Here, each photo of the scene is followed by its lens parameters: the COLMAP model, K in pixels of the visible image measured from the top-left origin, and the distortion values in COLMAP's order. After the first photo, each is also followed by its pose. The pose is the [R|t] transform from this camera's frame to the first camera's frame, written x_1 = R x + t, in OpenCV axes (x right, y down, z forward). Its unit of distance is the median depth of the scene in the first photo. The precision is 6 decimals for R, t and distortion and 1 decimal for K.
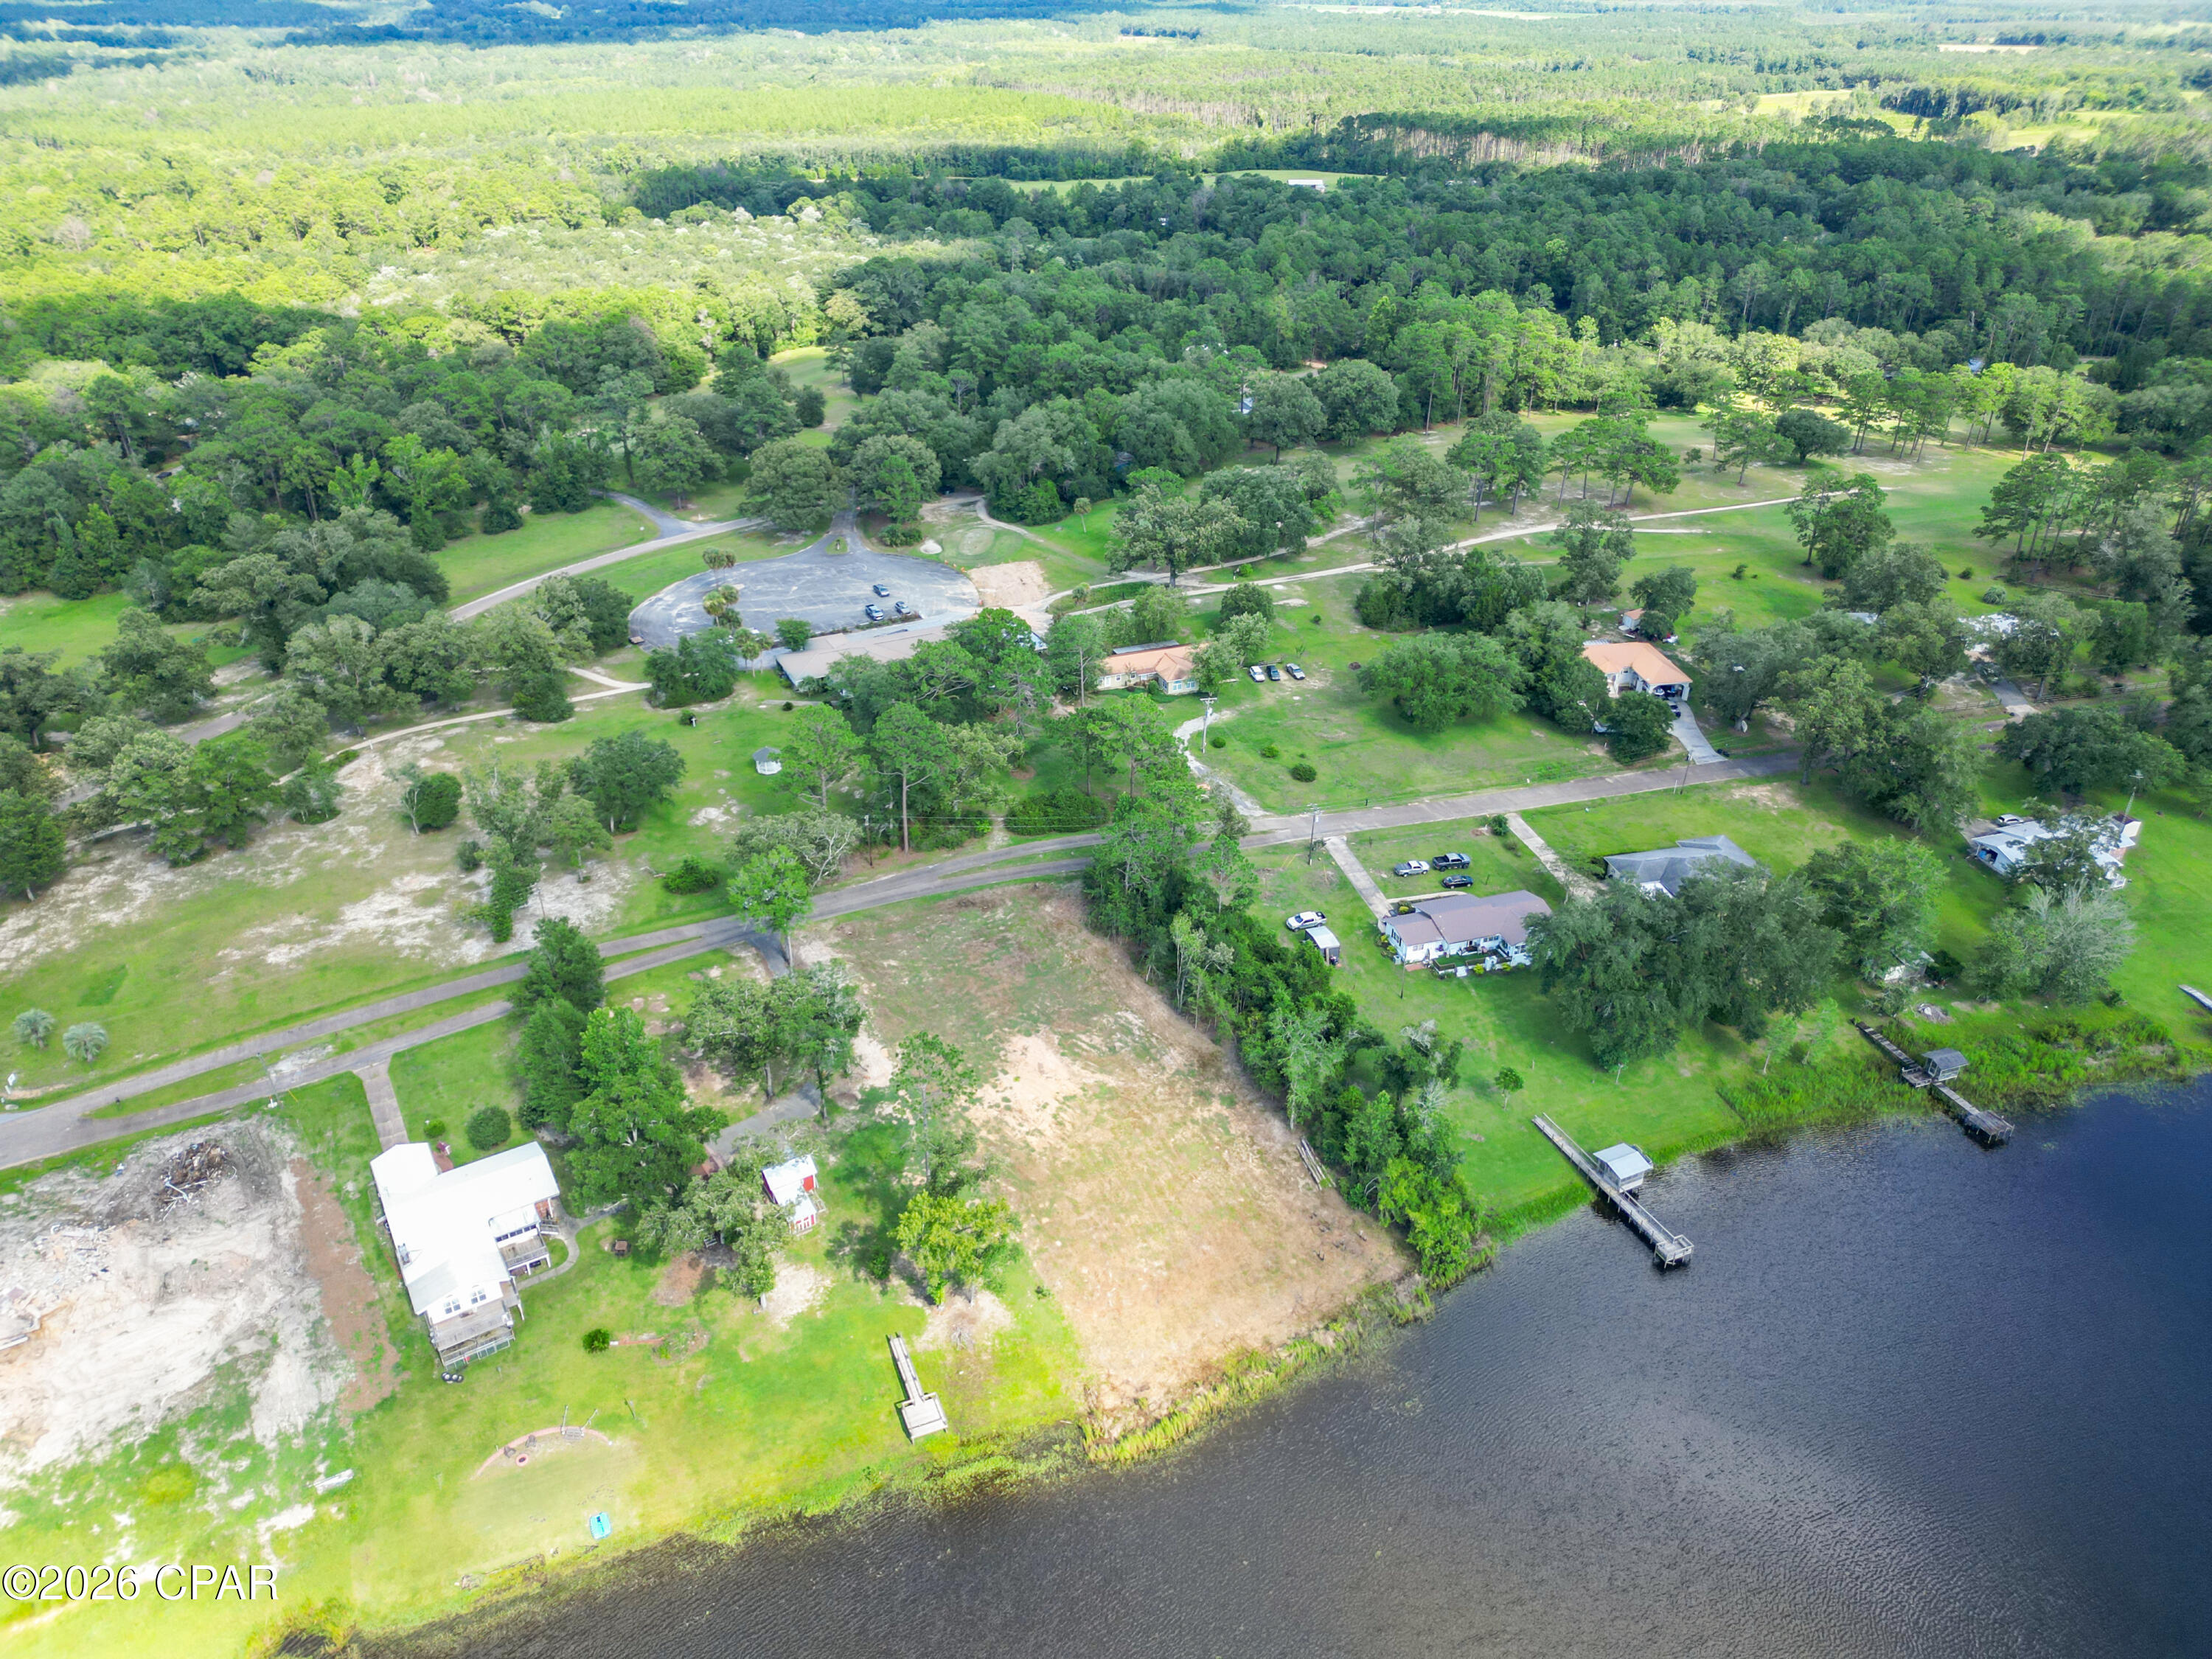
lens RADIAL K [[1546.8, 0, 1106.0], [0, 1546.8, 829.5], [0, 0, 1]] dist [0.067820, -0.069290]
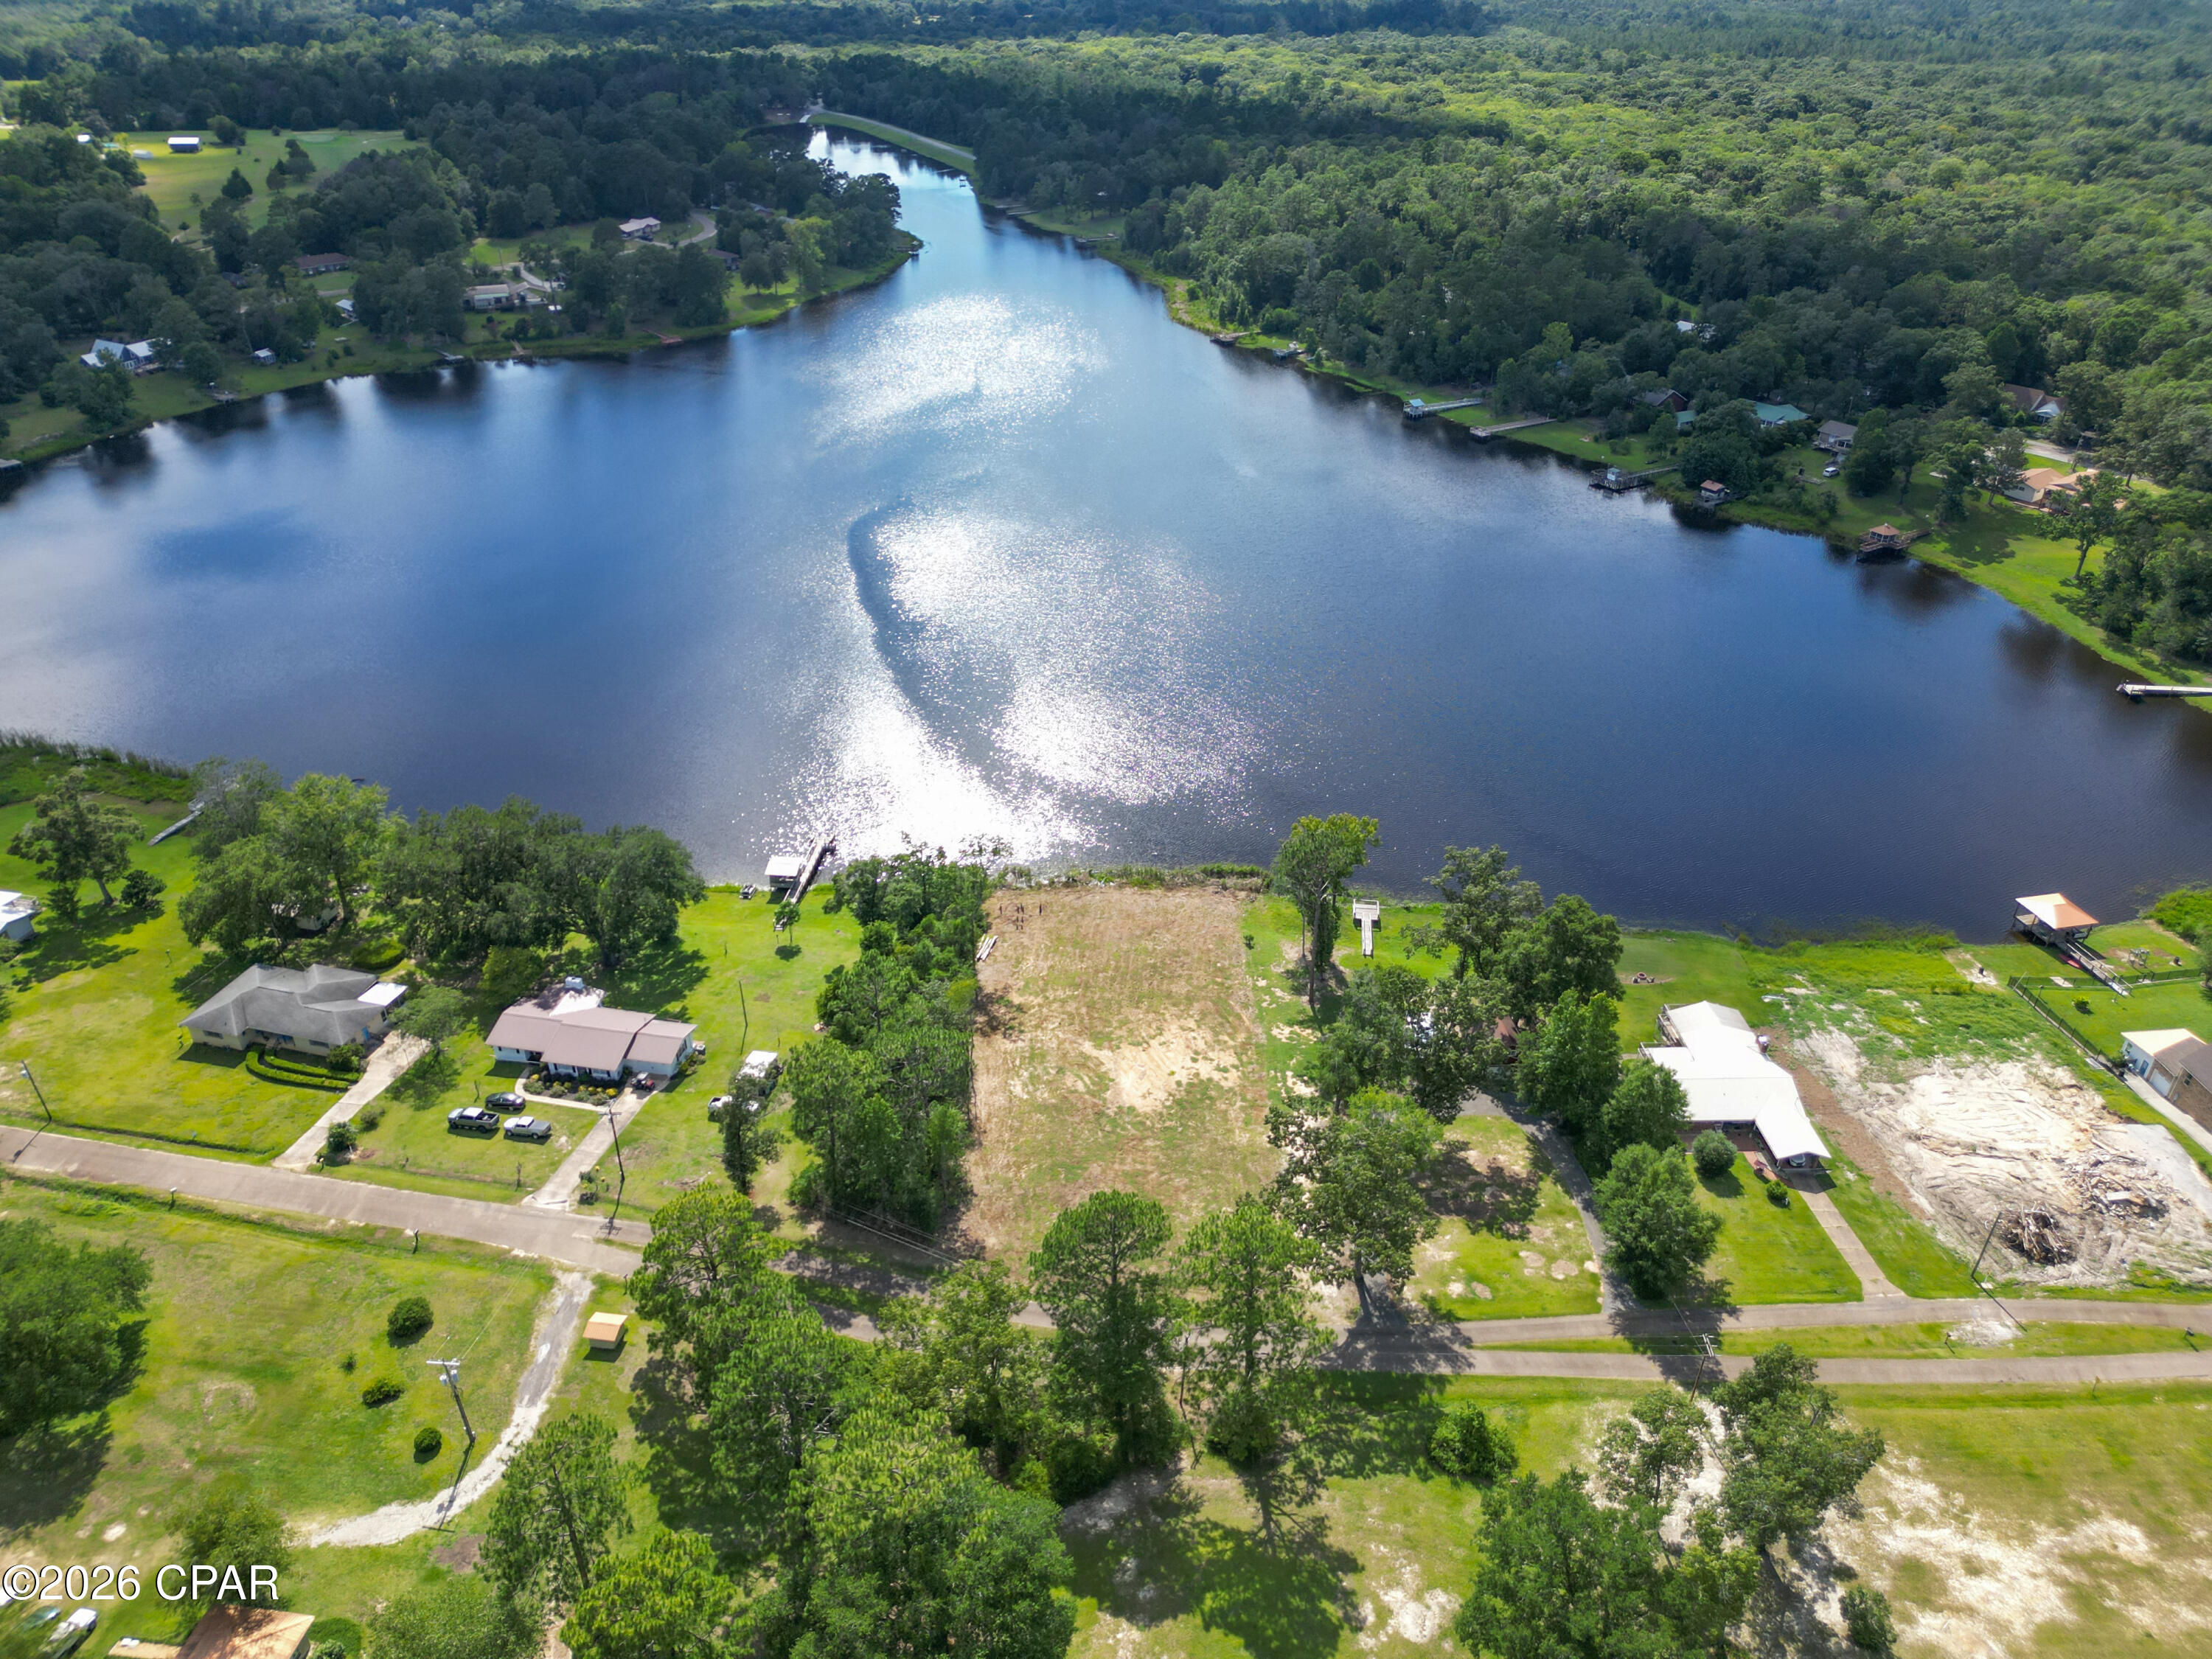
lens RADIAL K [[1546.8, 0, 1106.0], [0, 1546.8, 829.5], [0, 0, 1]] dist [0.067820, -0.069290]
pose [[-0.872952, -0.261417, 0.411845, -0.351432], [0.231598, 0.520950, 0.821567, -0.668248], [-0.429322, 0.812571, -0.394221, 1.175162]]
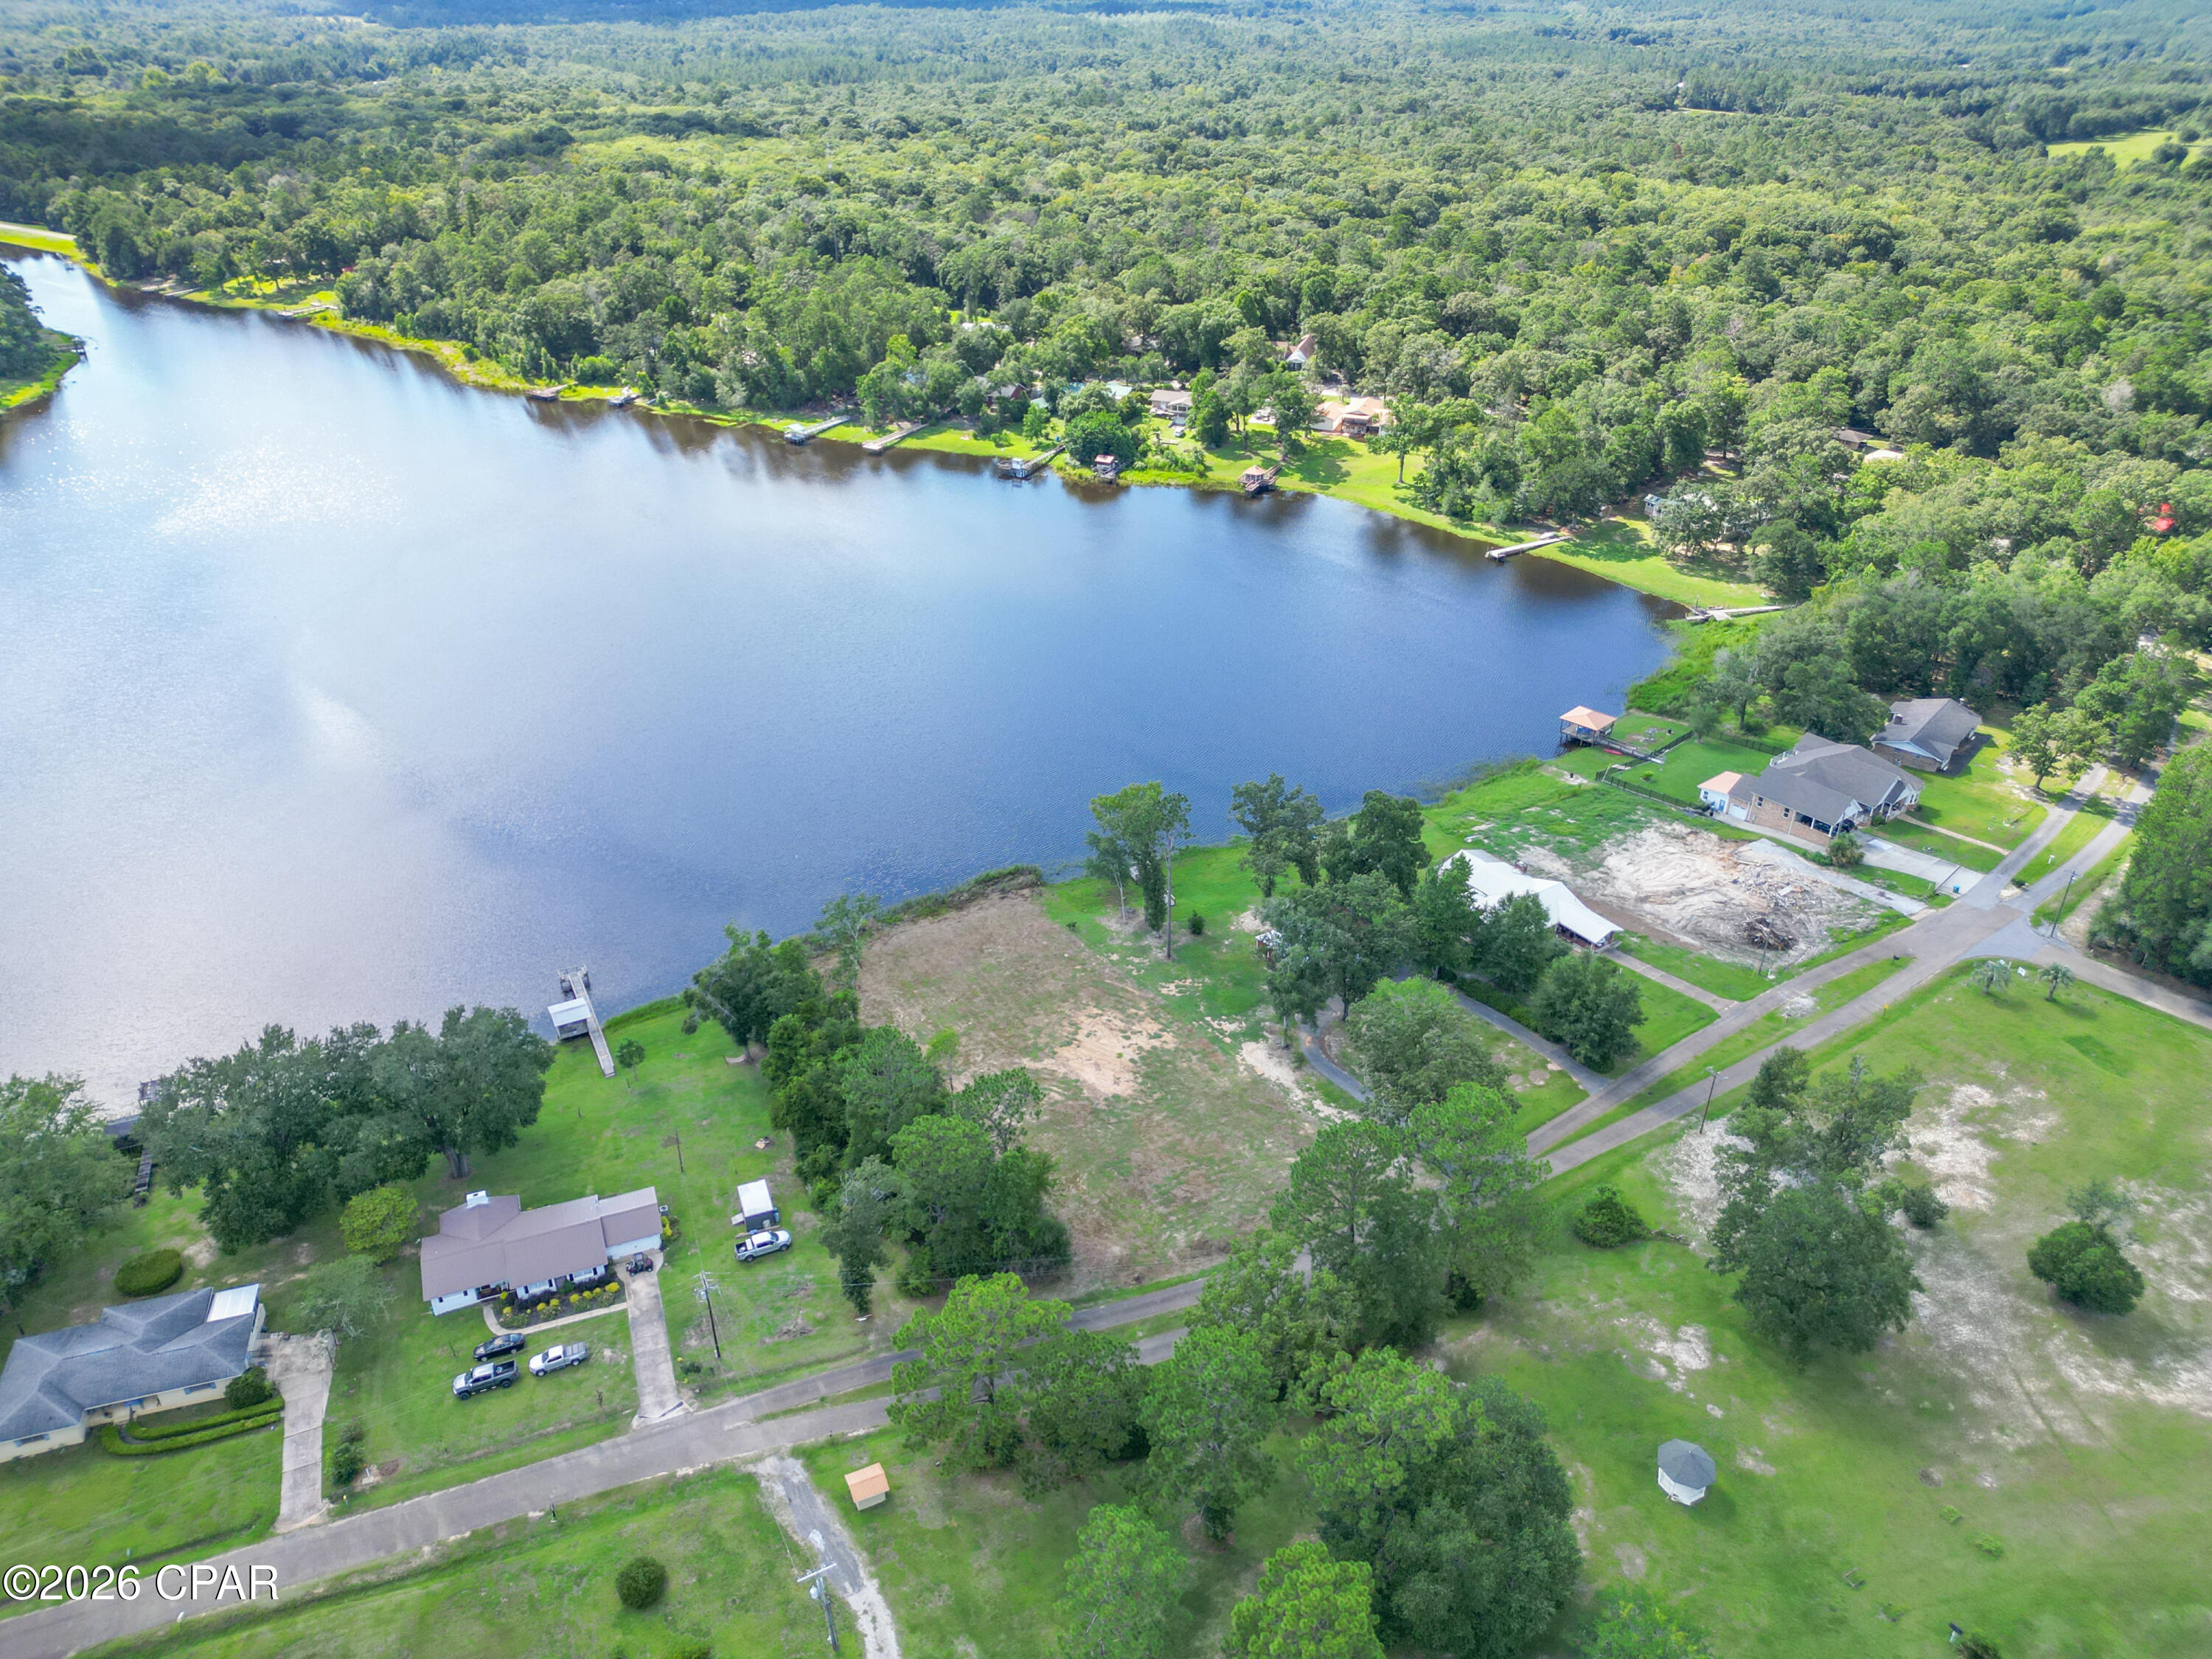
lens RADIAL K [[1546.8, 0, 1106.0], [0, 1546.8, 829.5], [0, 0, 1]] dist [0.067820, -0.069290]
pose [[-0.998155, 0.021993, -0.056600, 0.004848], [-0.037667, 0.506863, 0.861203, -0.722139], [0.047629, 0.861746, -0.505100, 1.273583]]
